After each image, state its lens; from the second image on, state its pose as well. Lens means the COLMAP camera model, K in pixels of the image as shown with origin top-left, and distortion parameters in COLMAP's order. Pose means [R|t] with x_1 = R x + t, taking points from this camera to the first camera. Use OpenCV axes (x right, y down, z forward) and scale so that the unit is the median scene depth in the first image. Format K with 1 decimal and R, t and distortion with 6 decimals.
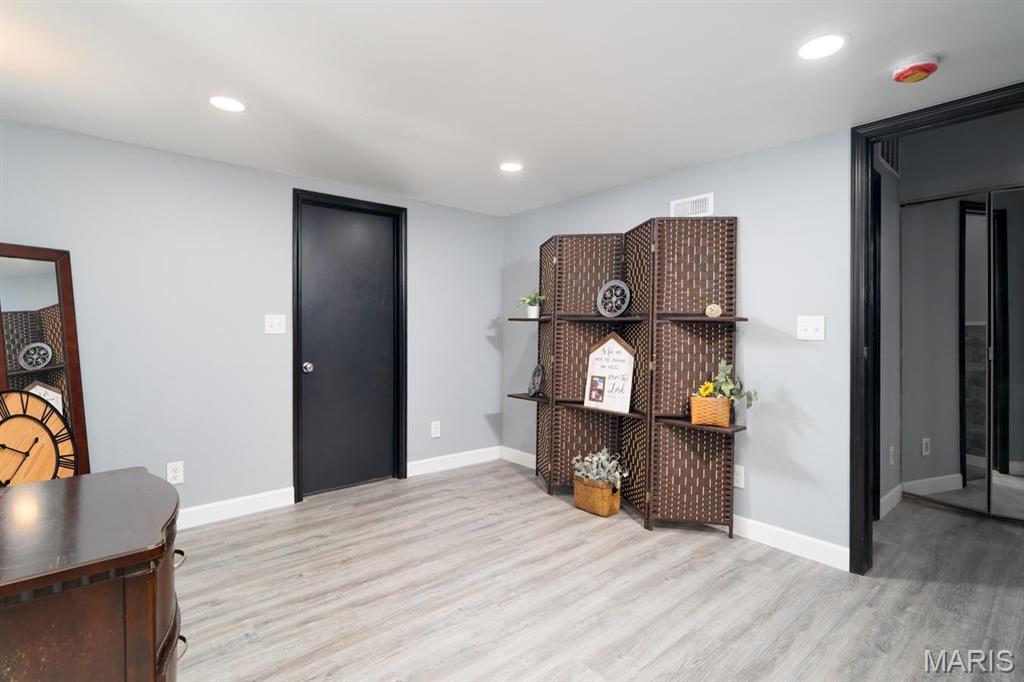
lens RADIAL K [[475.8, 0, 511.0], [0, 475.8, 338.3], [0, 0, 1]] dist [-0.003884, -0.000101]
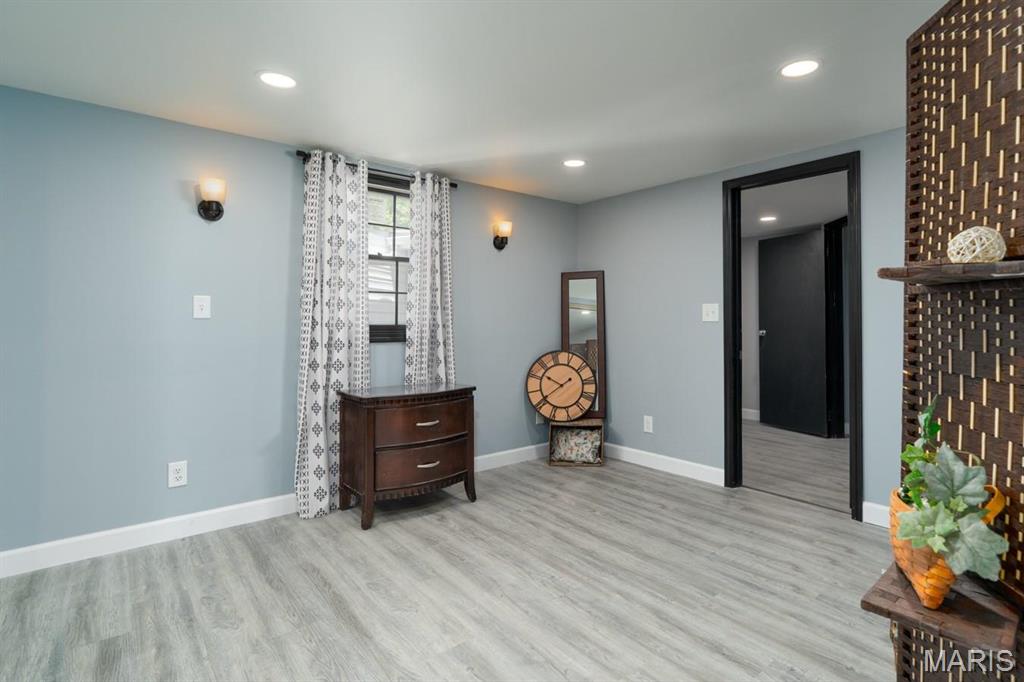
lens RADIAL K [[487.8, 0, 526.6], [0, 487.8, 323.6], [0, 0, 1]] dist [-0.002792, -0.000172]
pose [[0.018807, 0.003187, -0.999818, 0.778384], [-0.016592, 0.999858, 0.002875, -0.001792], [0.999685, 0.016535, 0.018857, 0.717622]]
